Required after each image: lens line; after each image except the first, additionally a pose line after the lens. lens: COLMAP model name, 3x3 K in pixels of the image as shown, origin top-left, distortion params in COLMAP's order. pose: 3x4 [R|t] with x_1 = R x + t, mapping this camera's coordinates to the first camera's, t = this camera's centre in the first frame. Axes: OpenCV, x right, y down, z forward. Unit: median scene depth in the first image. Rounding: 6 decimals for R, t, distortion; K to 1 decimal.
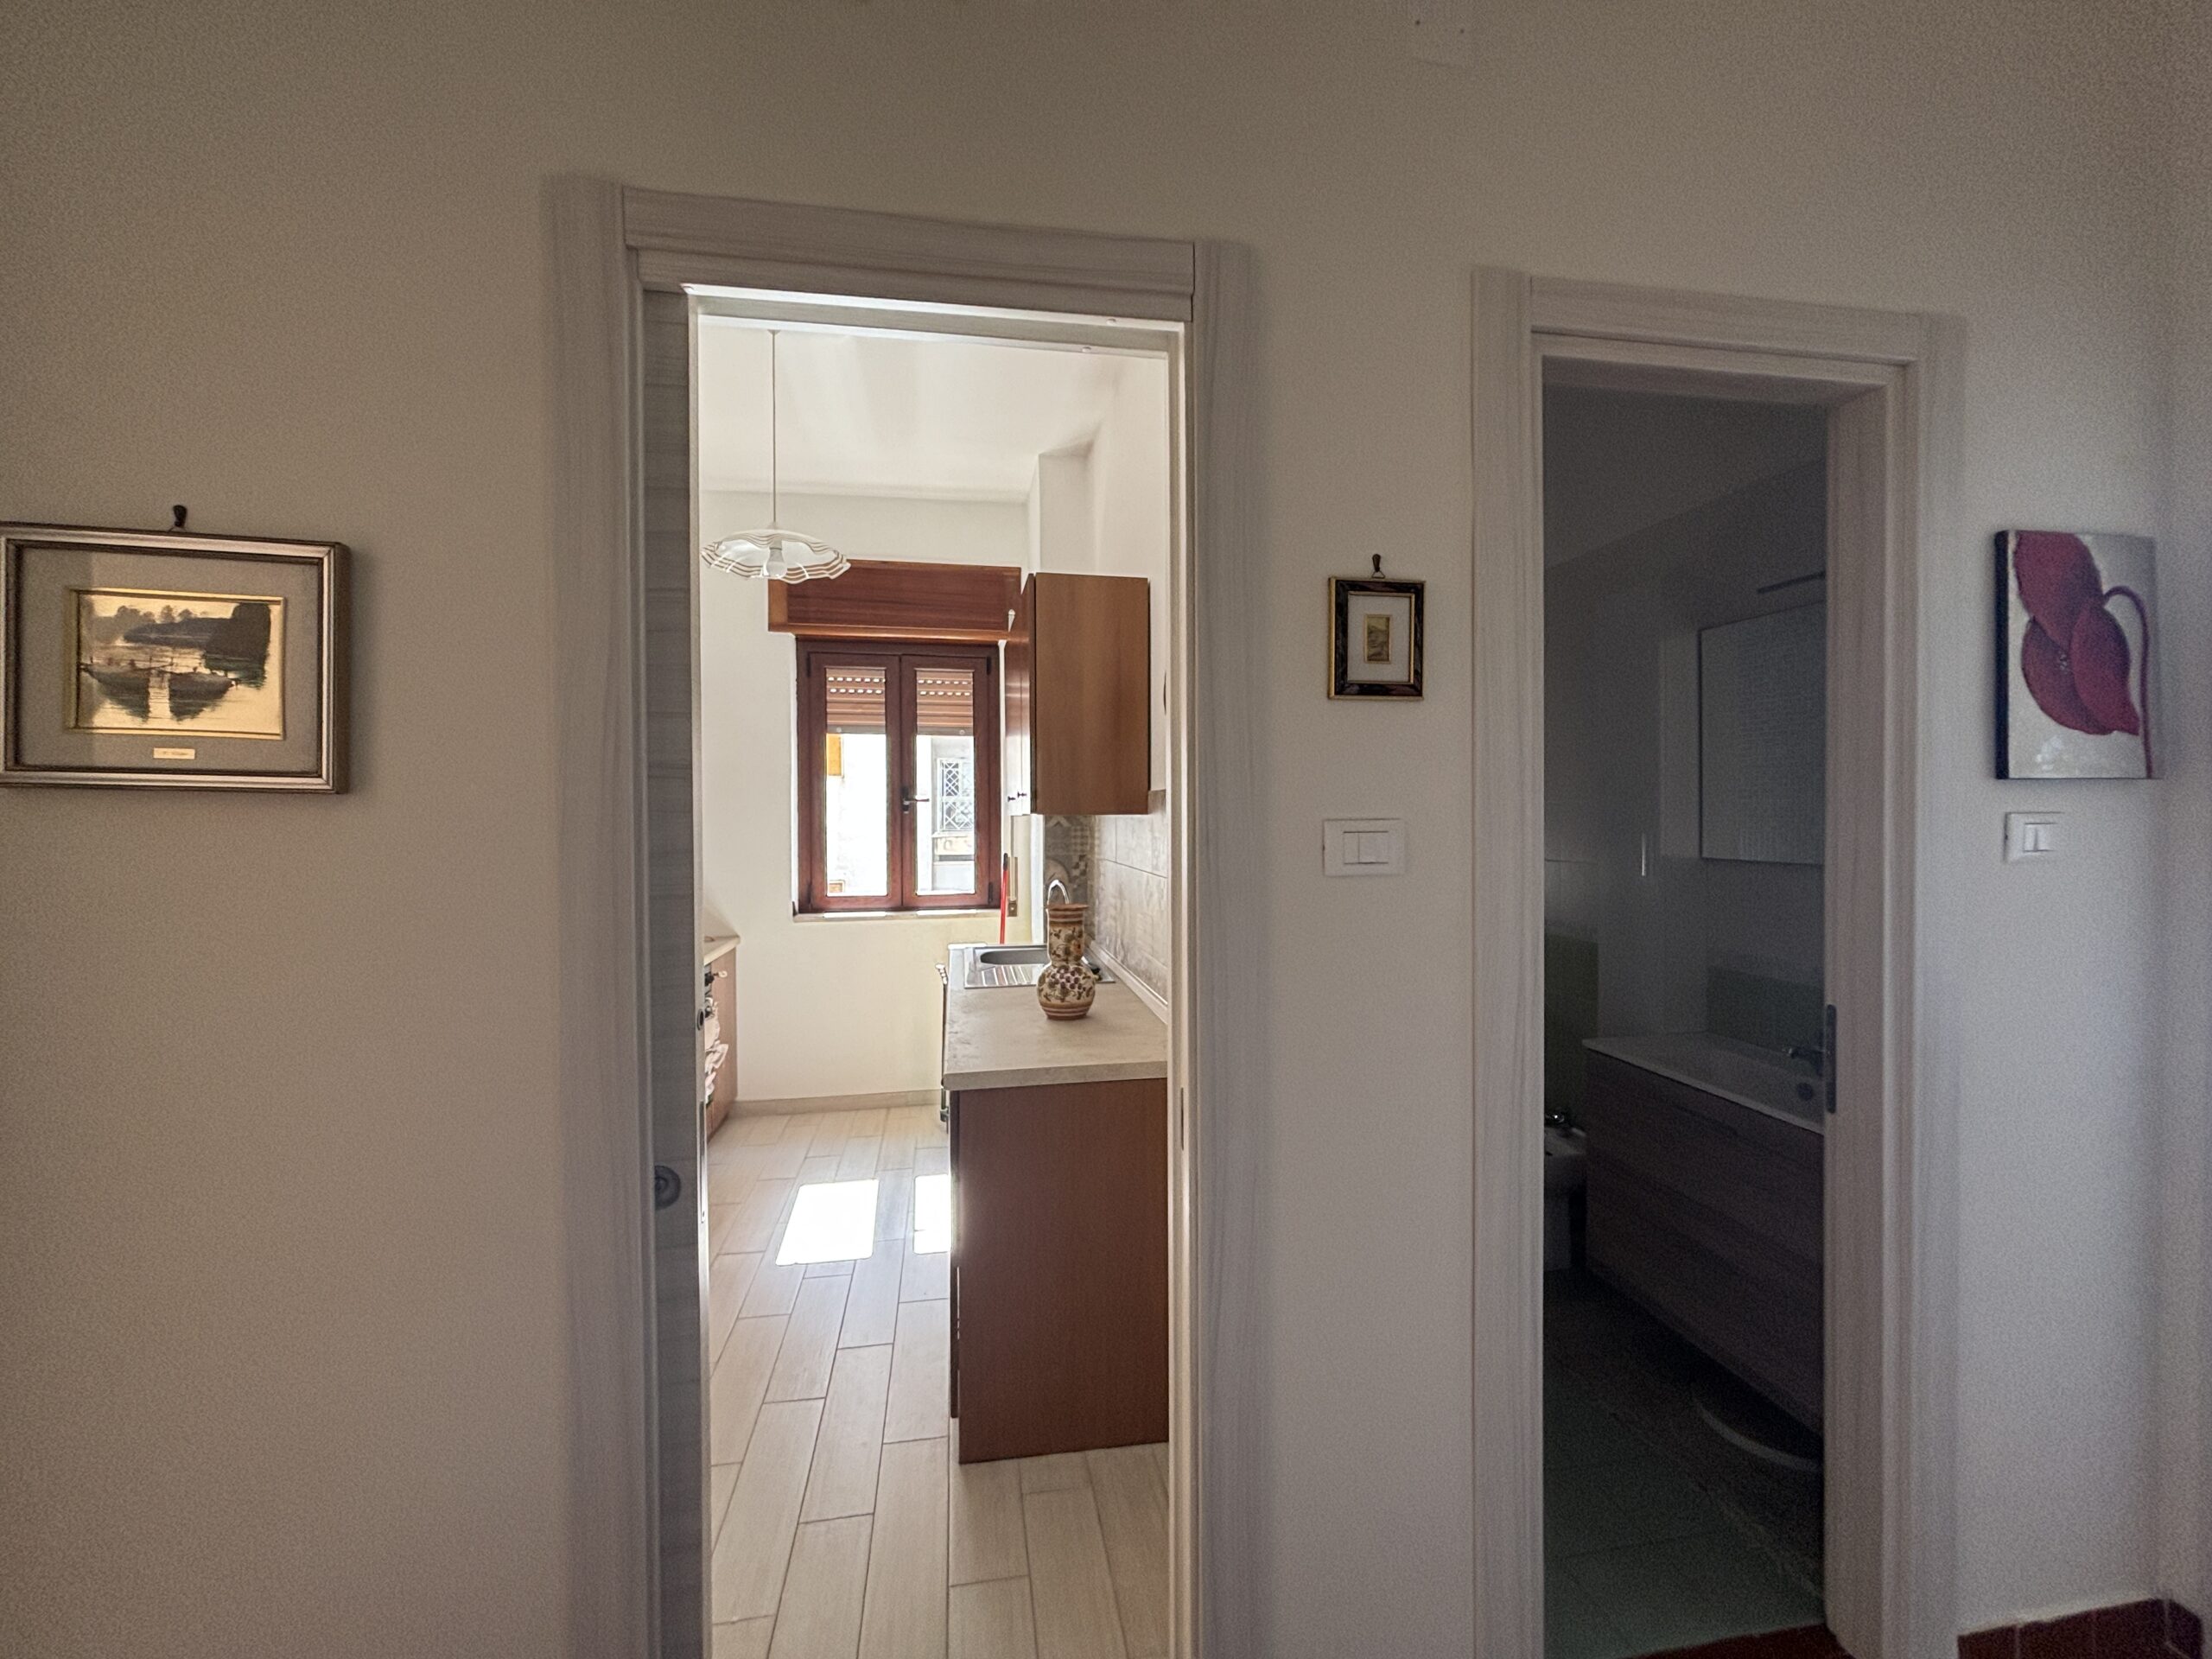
lens RADIAL K [[885.7, 0, 1098.3], [0, 885.7, 820.9], [0, 0, 1]] dist [0.004032, -0.002540]
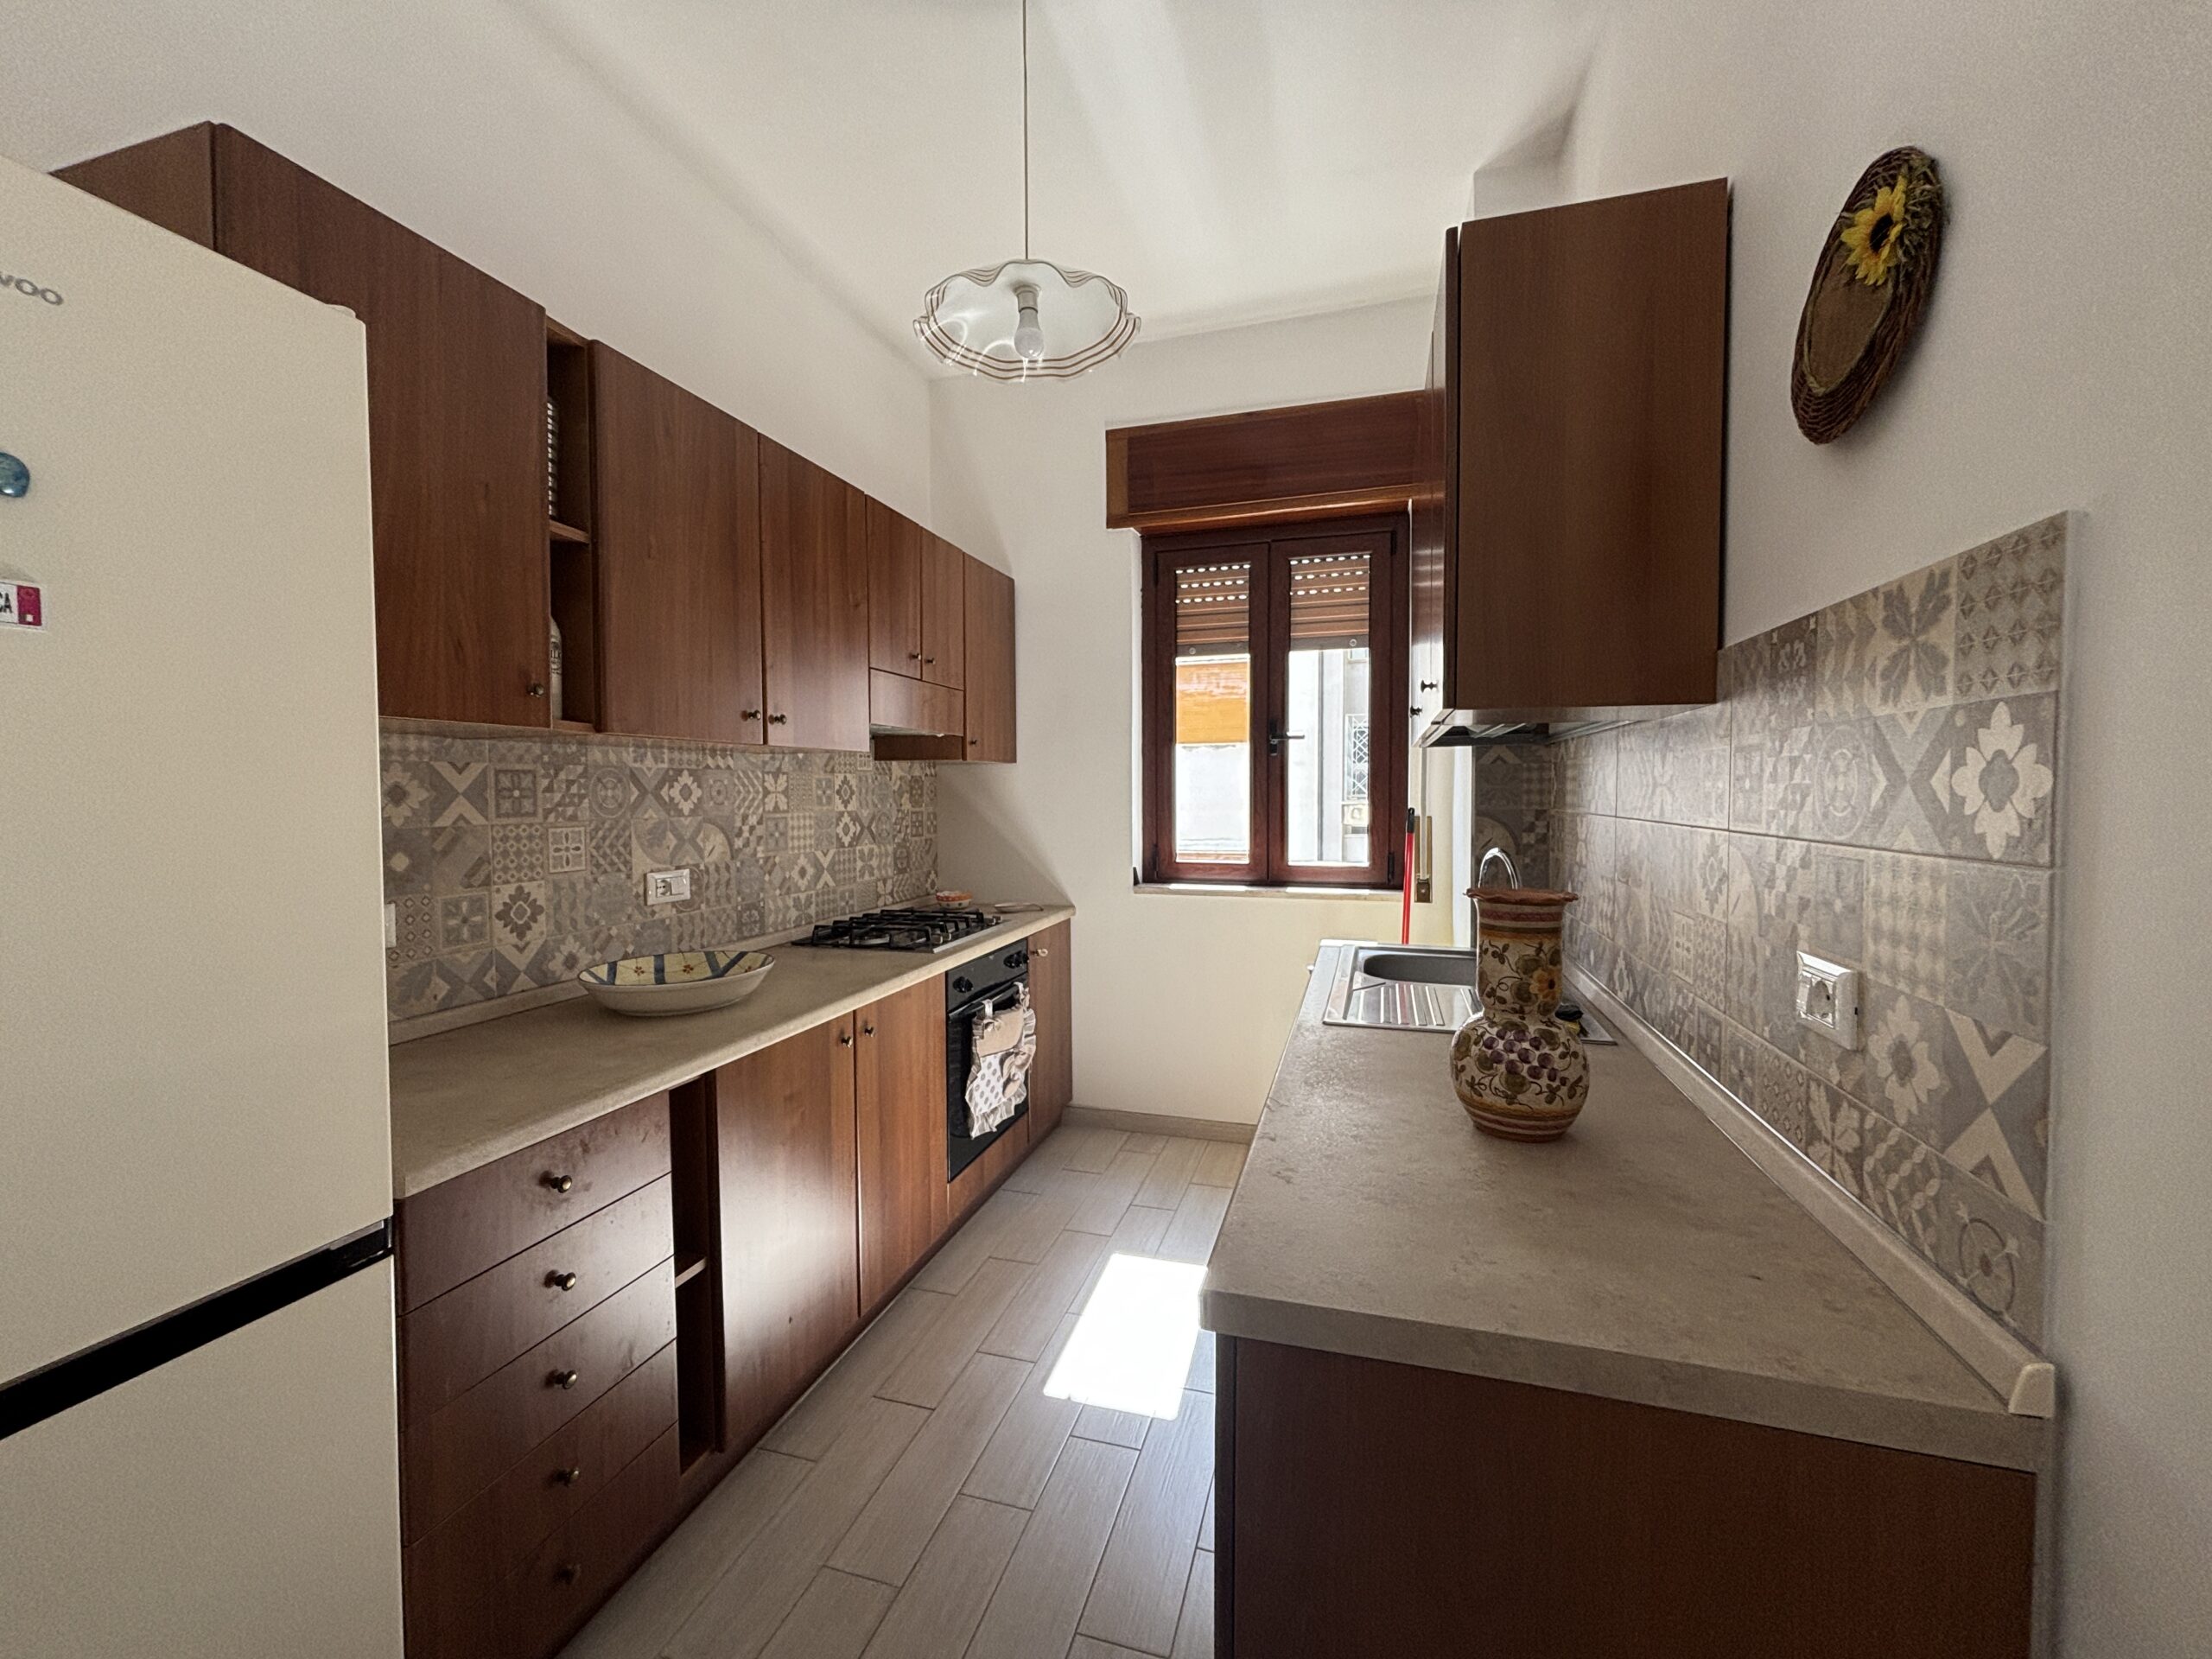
lens RADIAL K [[885.7, 0, 1113.1], [0, 885.7, 806.8], [0, 0, 1]] dist [0.004032, -0.002540]
pose [[0.900039, 0.012432, -0.435632, -0.018181], [-0.006869, 0.999874, 0.014342, 0.030548], [0.435756, -0.009916, 0.900010, 0.330309]]
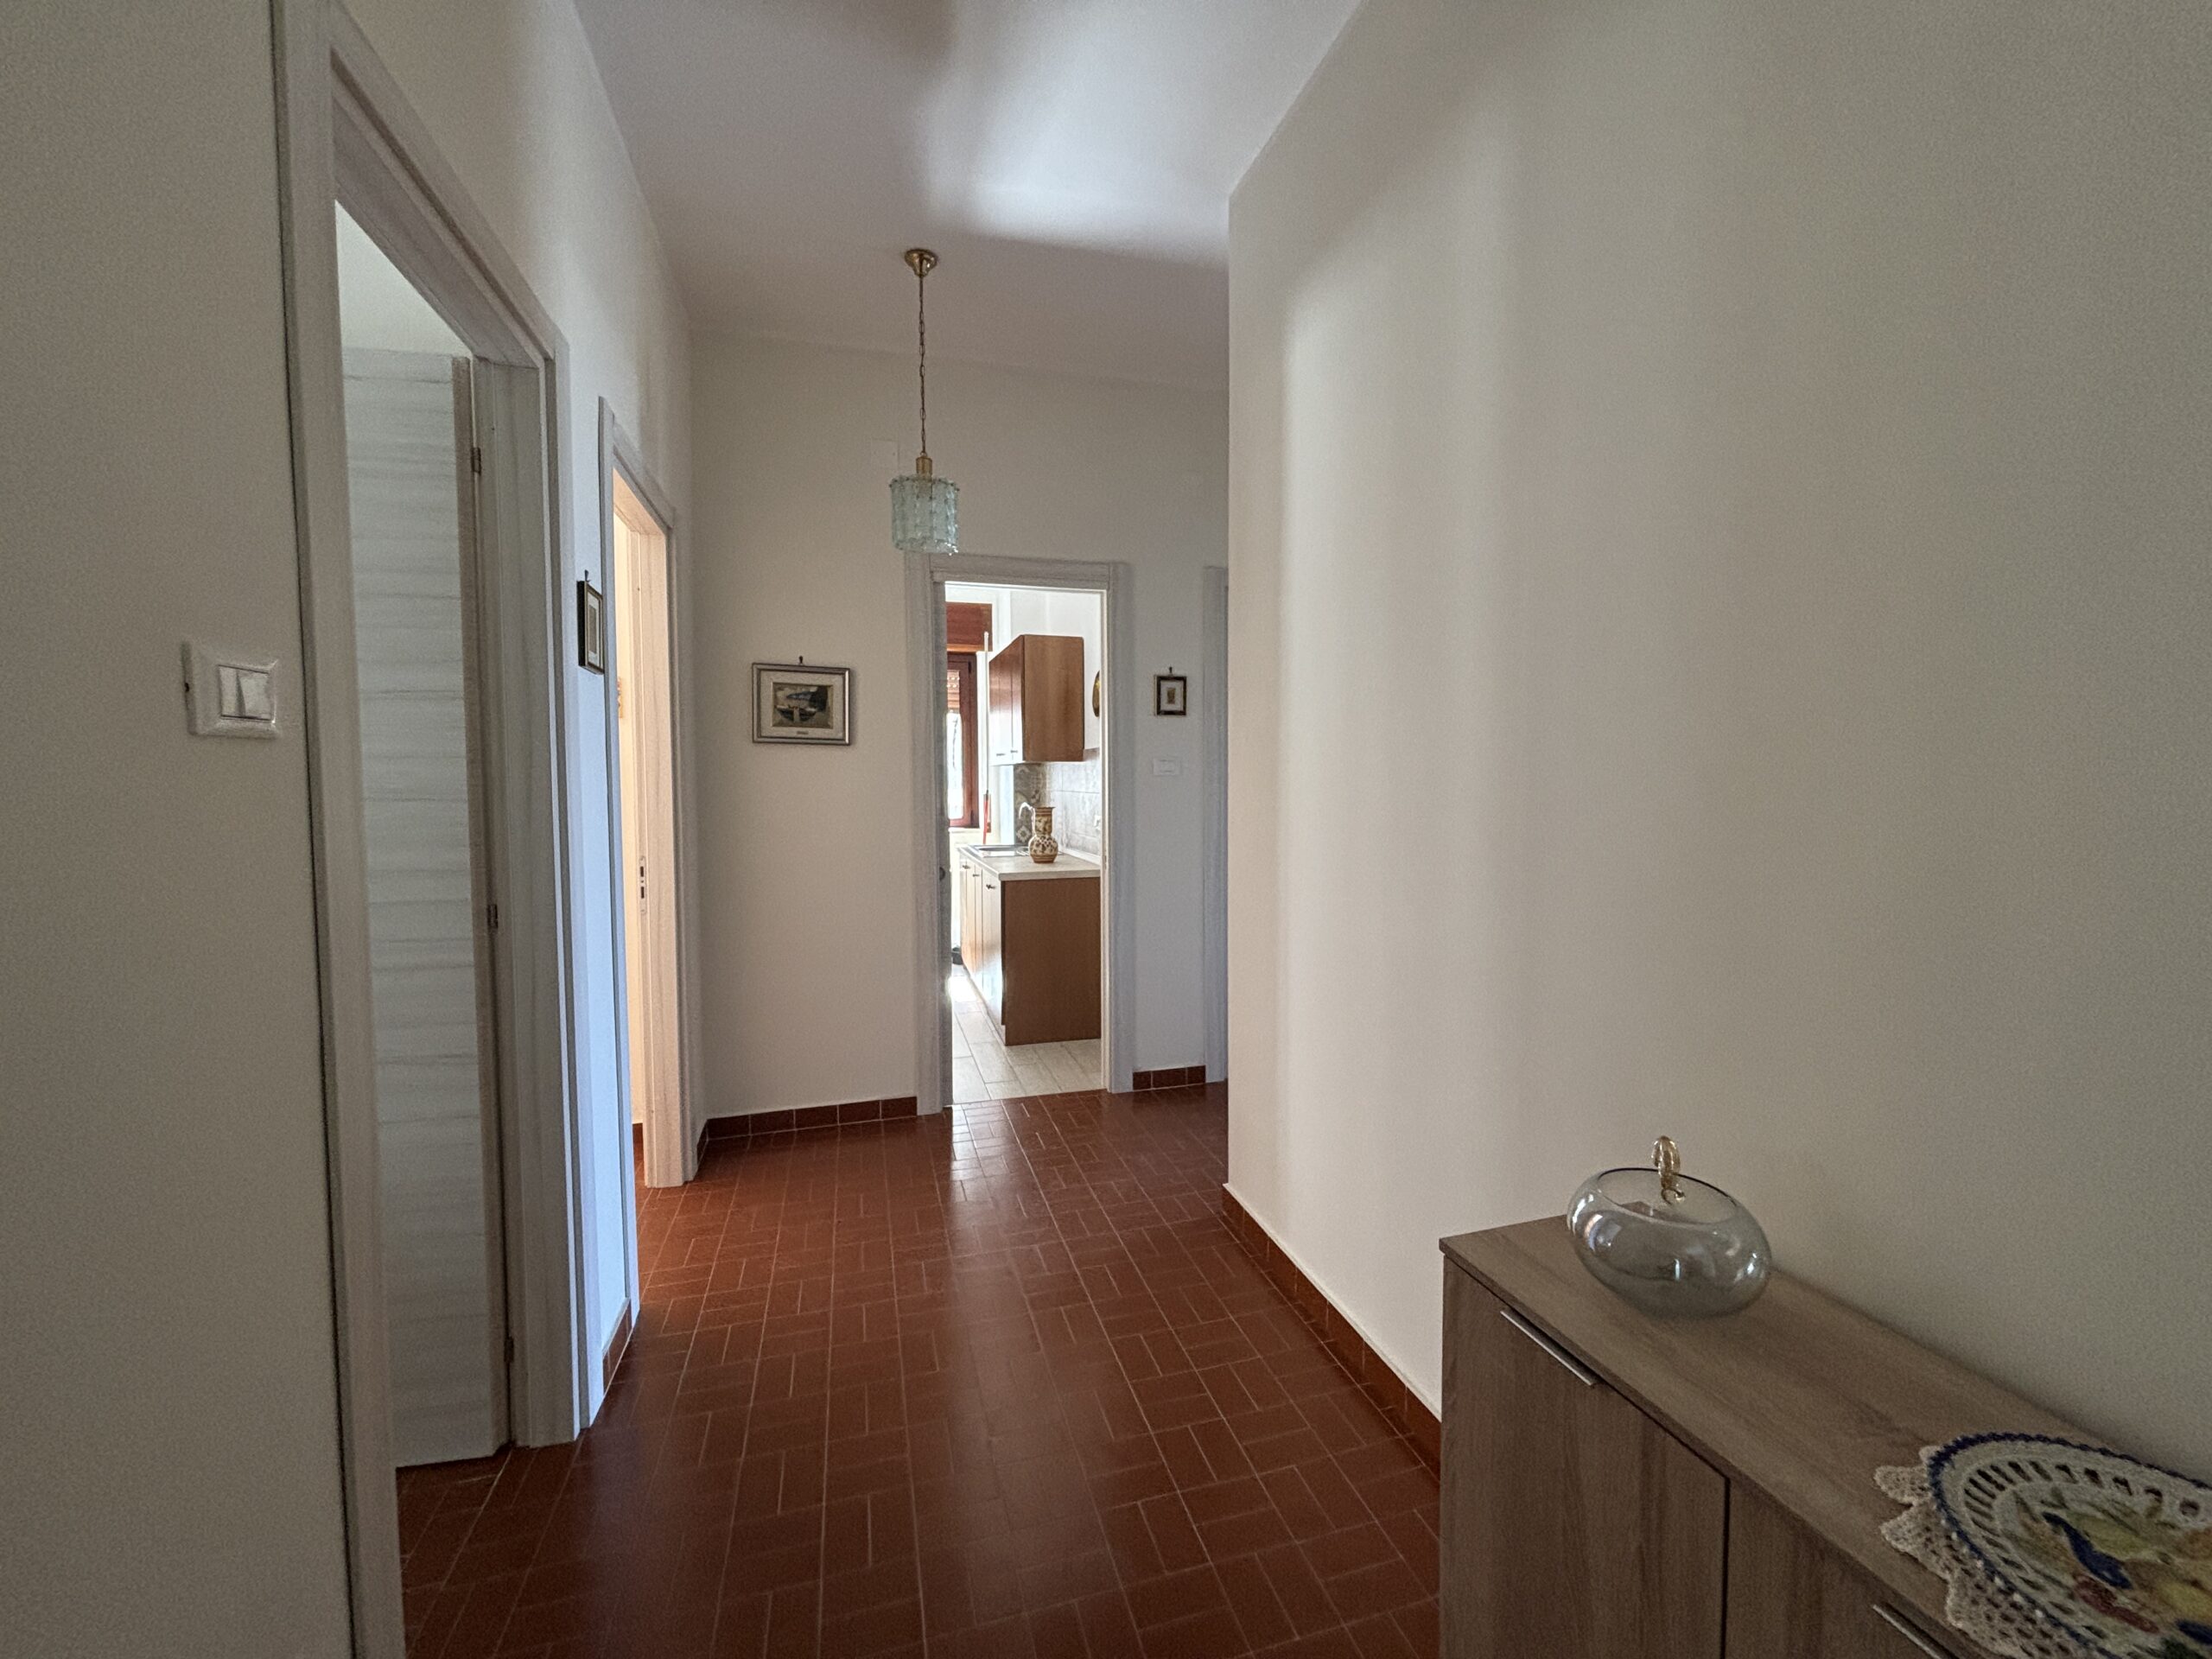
lens RADIAL K [[885.7, 0, 1116.6], [0, 885.7, 824.9], [0, 0, 1]] dist [0.004032, -0.002540]
pose [[0.991932, -0.006007, 0.126627, -0.084775], [0.000527, 0.999064, 0.043261, 0.034388], [-0.126768, -0.042845, 0.991007, -0.672733]]
